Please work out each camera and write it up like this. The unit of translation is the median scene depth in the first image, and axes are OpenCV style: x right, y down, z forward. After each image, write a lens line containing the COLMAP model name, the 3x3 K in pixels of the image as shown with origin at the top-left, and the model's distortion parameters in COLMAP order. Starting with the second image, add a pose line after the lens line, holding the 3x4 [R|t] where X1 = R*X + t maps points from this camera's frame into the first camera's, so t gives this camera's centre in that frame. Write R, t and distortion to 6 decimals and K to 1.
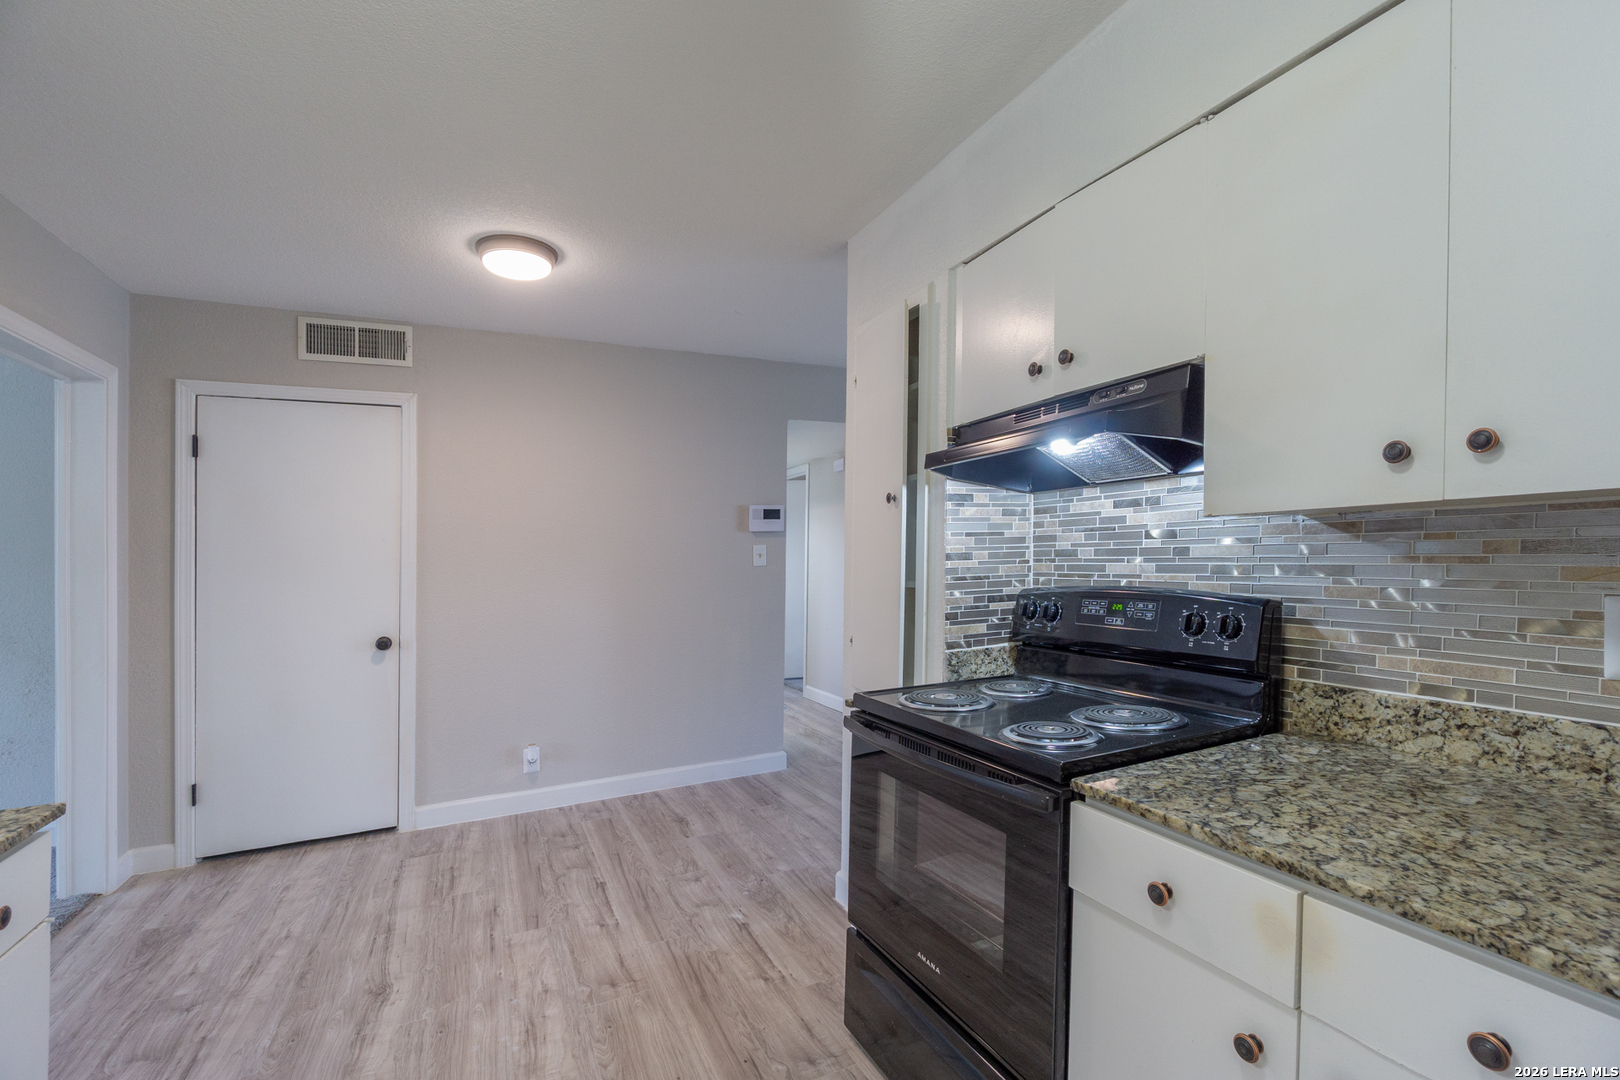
lens RADIAL K [[701.8, 0, 809.9], [0, 701.8, 578.4], [0, 0, 1]] dist [0.000850, 0.000143]
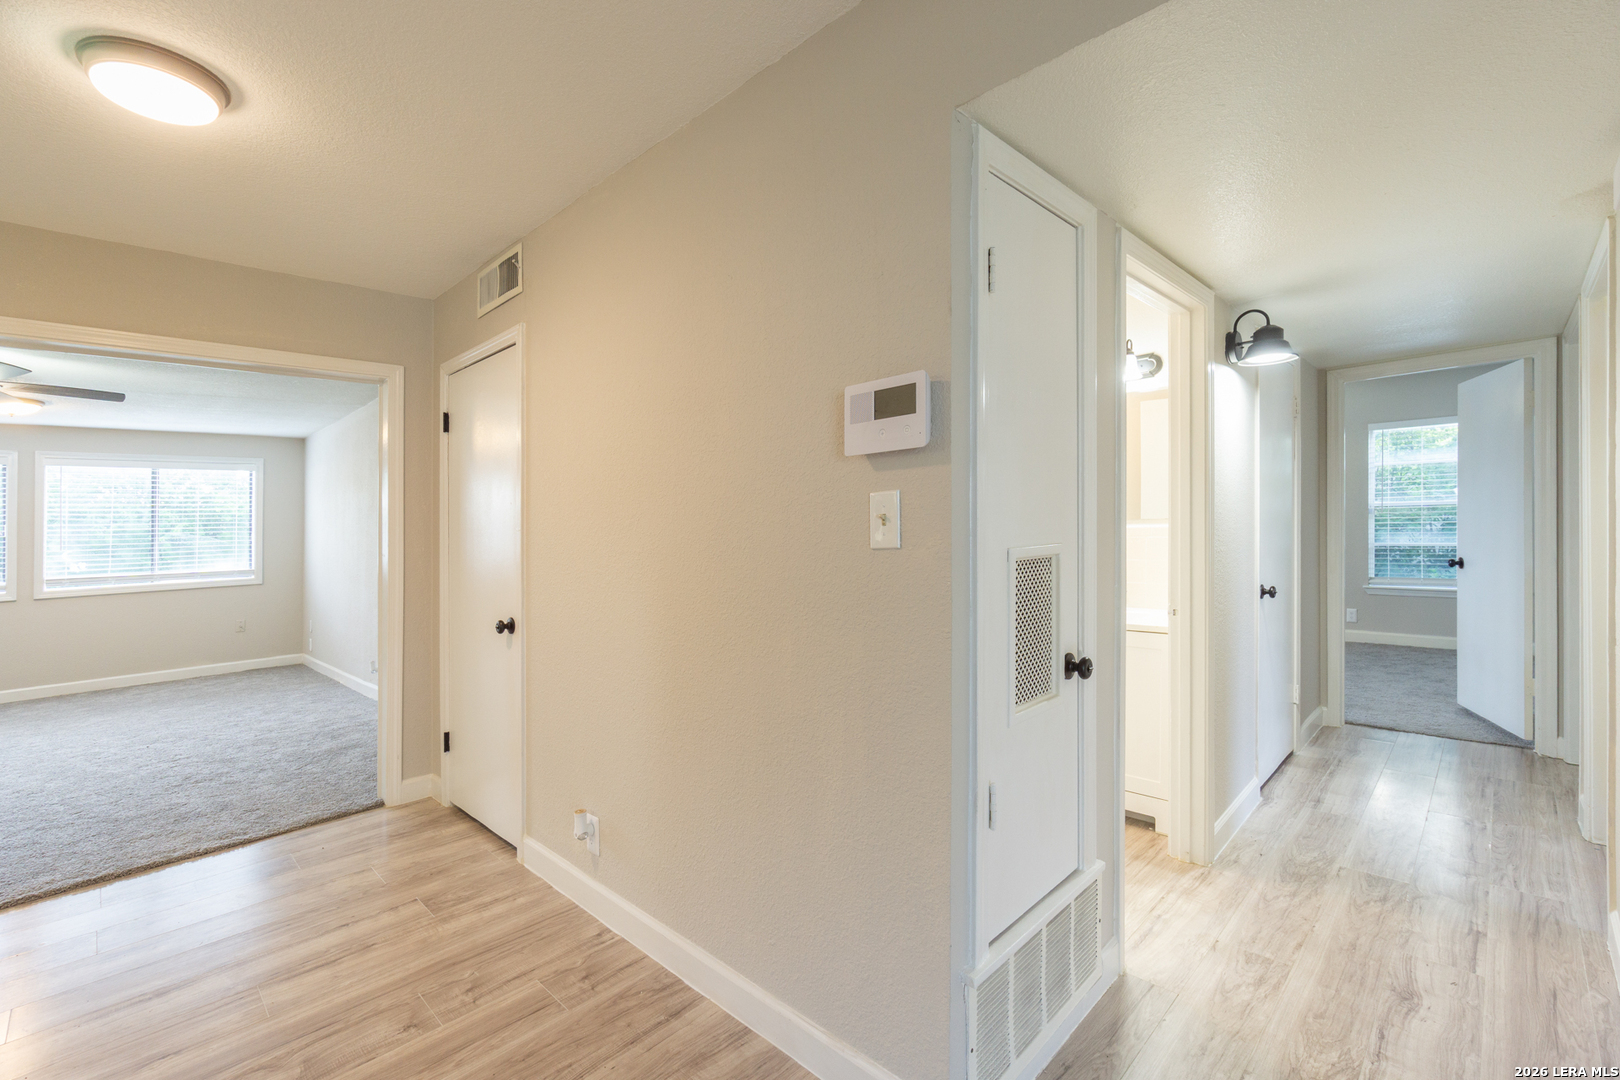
lens RADIAL K [[706.5, 0, 812.2], [0, 706.5, 502.0], [0, 0, 1]] dist [0.001394, 0.000262]
pose [[0.339913, -0.015049, -0.940336, 0.334794], [-0.004044, 0.999839, -0.017463, -0.045234], [0.940448, 0.009738, 0.339798, 1.081857]]
